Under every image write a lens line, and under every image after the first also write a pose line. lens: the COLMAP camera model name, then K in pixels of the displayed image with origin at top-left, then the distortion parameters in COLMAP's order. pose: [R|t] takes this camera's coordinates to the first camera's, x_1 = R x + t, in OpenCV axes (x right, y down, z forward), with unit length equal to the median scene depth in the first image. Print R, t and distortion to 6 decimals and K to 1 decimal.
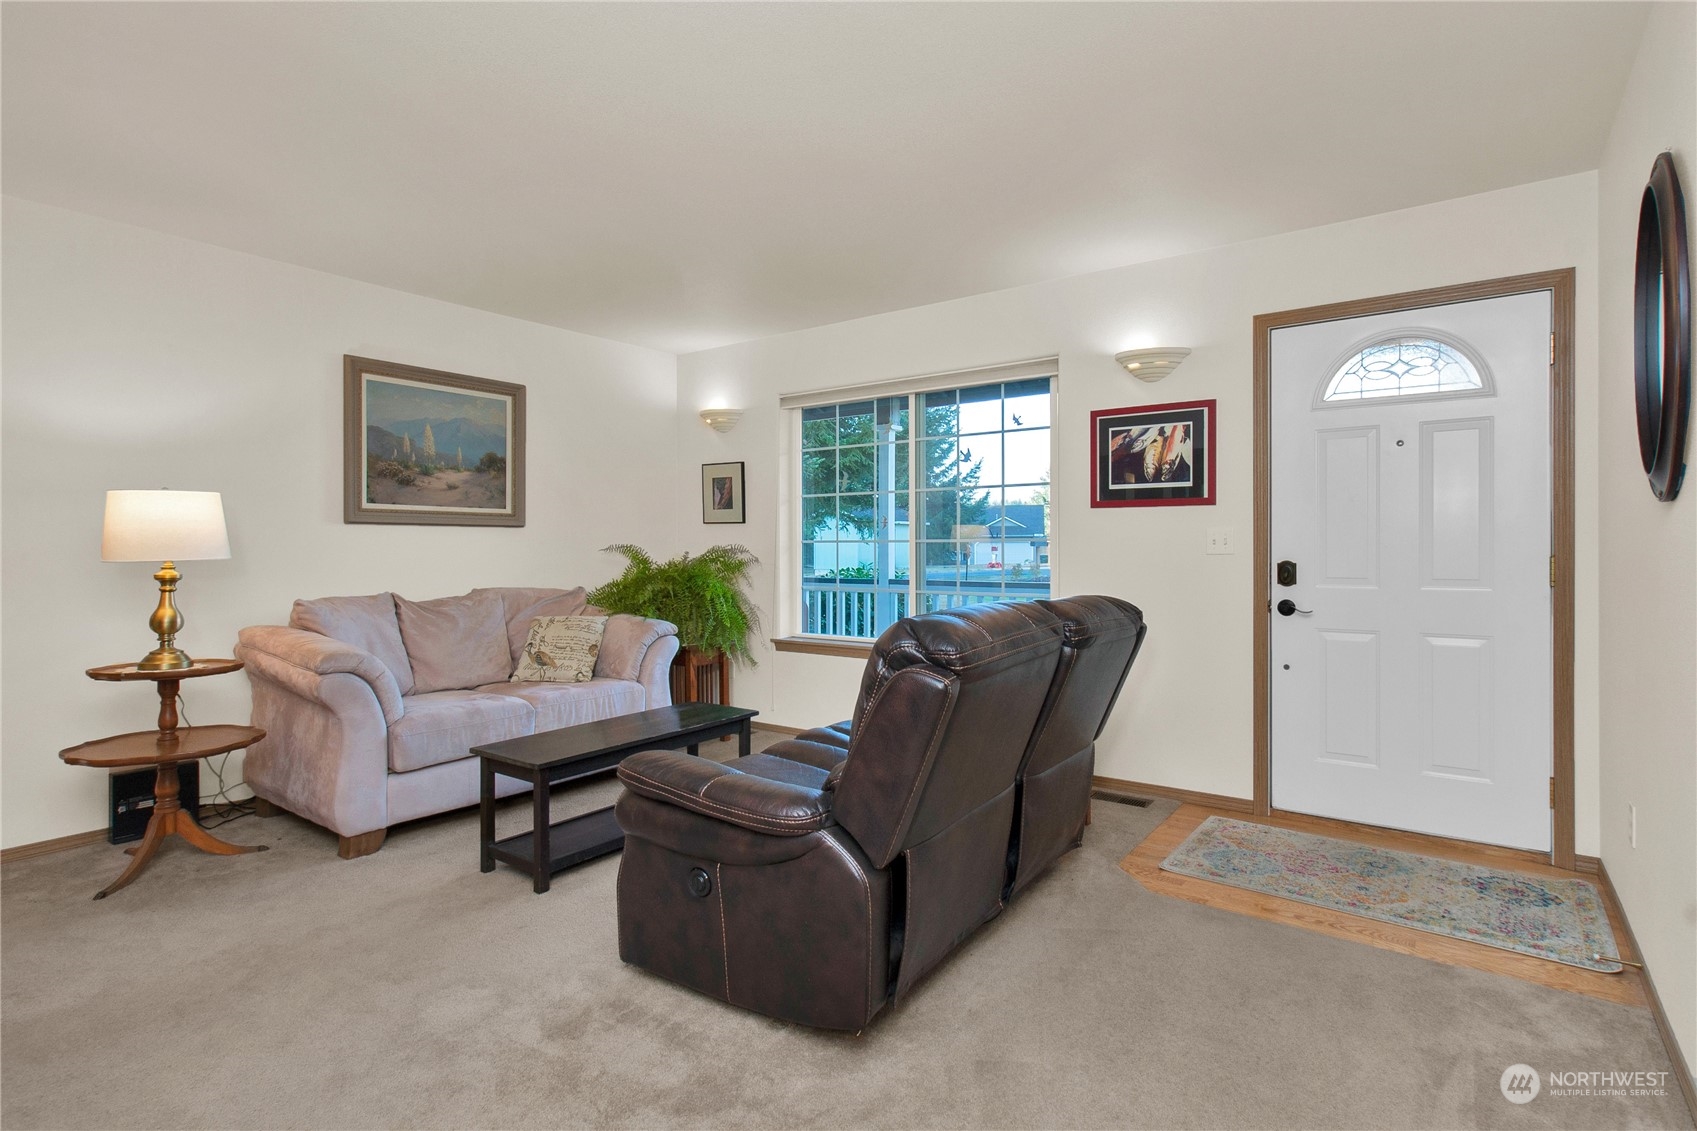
lens RADIAL K [[855.2, 0, 863.5], [0, 855.2, 557.4], [0, 0, 1]] dist [-0.006139, -0.000329]
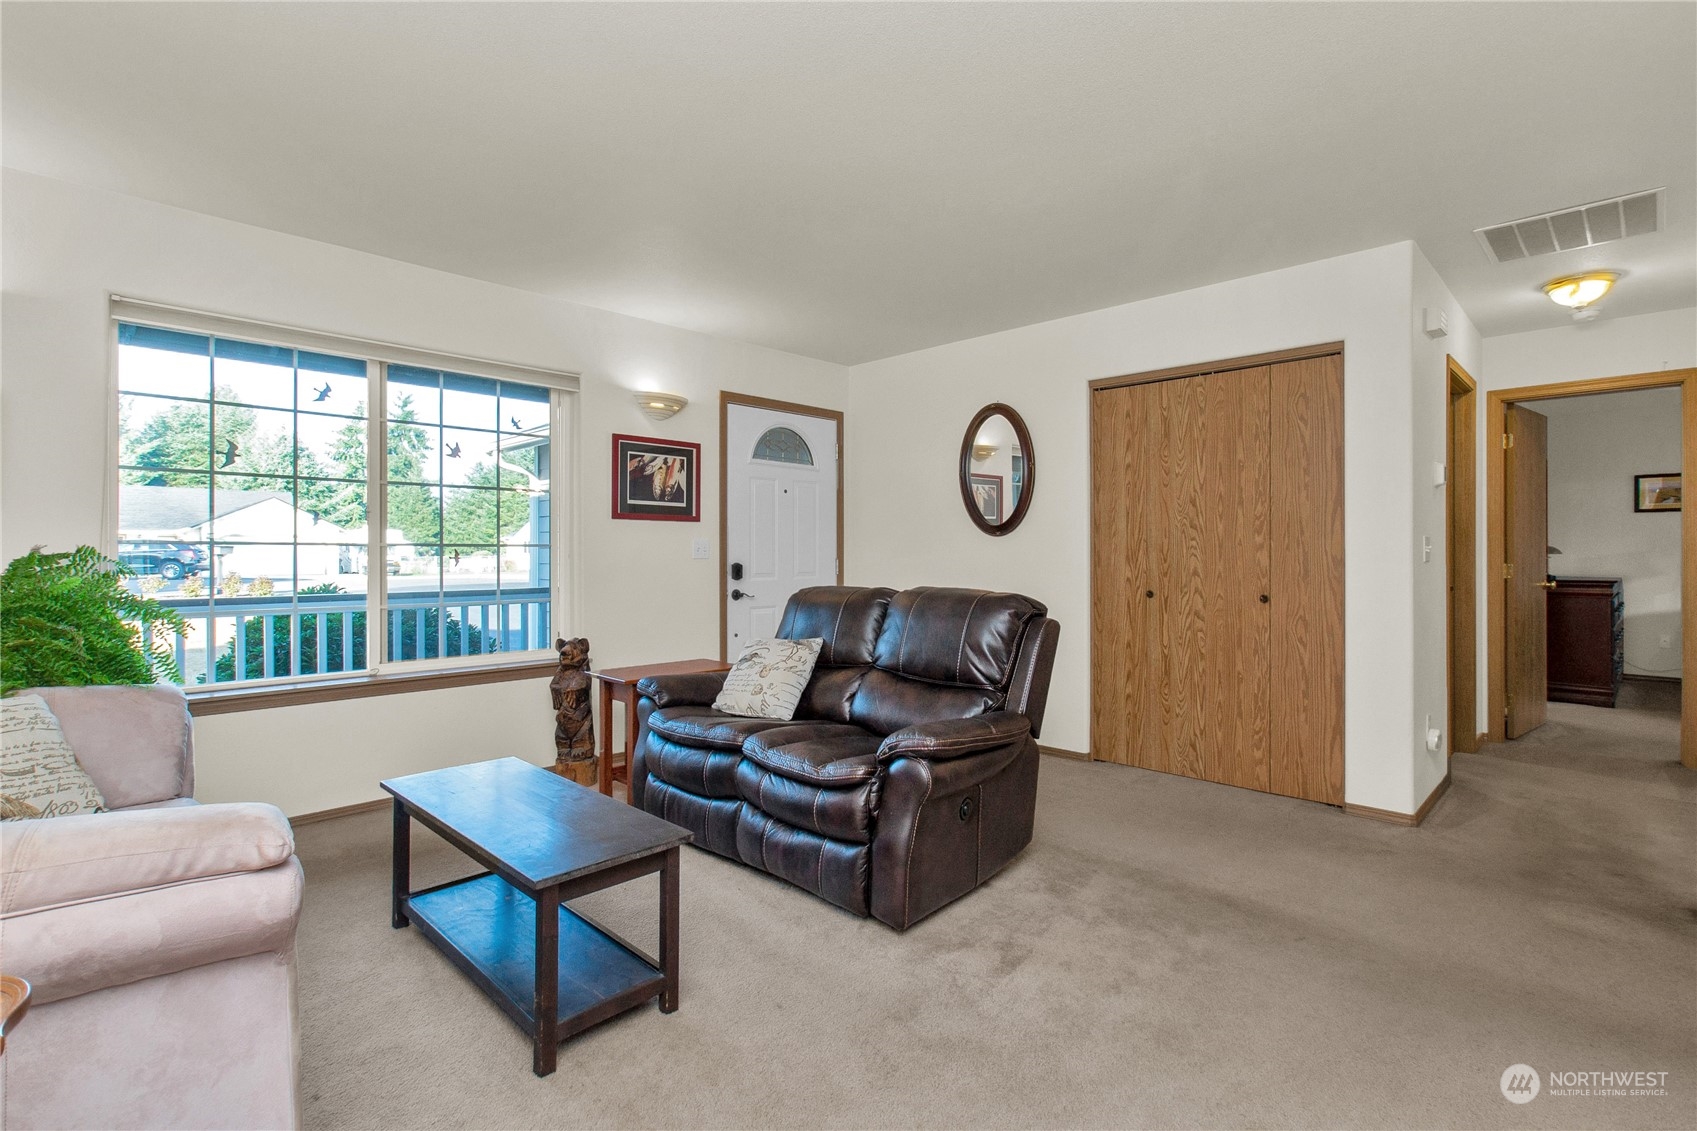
lens RADIAL K [[820.3, 0, 850.2], [0, 820.3, 551.3], [0, 0, 1]] dist [-0.008225, 0.002738]
pose [[0.121432, 0.002243, 0.992597, -0.814728], [0.008086, 0.999962, -0.003249, -0.008699], [-0.992567, 0.008420, 0.121410, 0.584987]]
